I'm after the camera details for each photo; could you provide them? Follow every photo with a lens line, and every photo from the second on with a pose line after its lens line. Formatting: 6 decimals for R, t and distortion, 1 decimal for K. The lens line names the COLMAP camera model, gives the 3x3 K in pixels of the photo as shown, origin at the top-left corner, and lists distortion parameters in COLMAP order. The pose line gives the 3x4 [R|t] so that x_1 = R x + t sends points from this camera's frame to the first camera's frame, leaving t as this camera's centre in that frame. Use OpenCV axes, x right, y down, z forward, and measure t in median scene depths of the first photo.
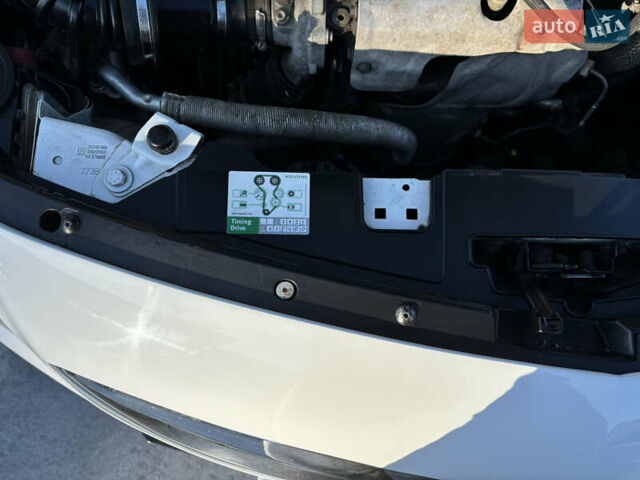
lens RADIAL K [[484.8, 0, 324.7], [0, 484.8, 241.0], [0, 0, 1]] dist [0.039072, -0.053157]
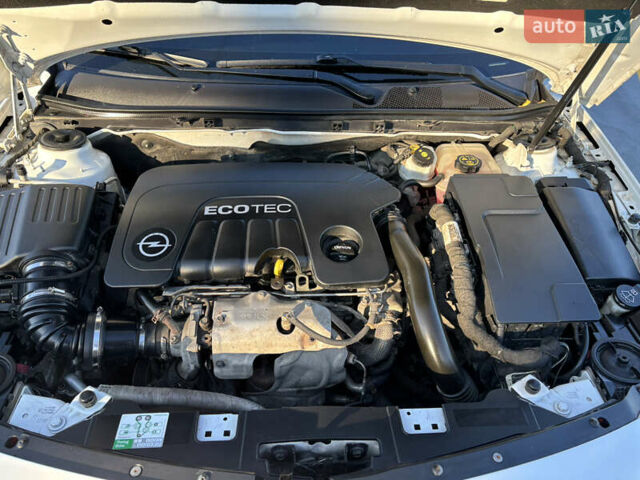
lens RADIAL K [[484.8, 0, 324.7], [0, 484.8, 241.0], [0, 0, 1]] dist [0.039072, -0.053157]
pose [[0.997815, -0.043687, 0.049575, 0.434450], [0.065480, 0.754355, -0.653193, 0.535726], [-0.008861, 0.655011, 0.755567, -0.691423]]
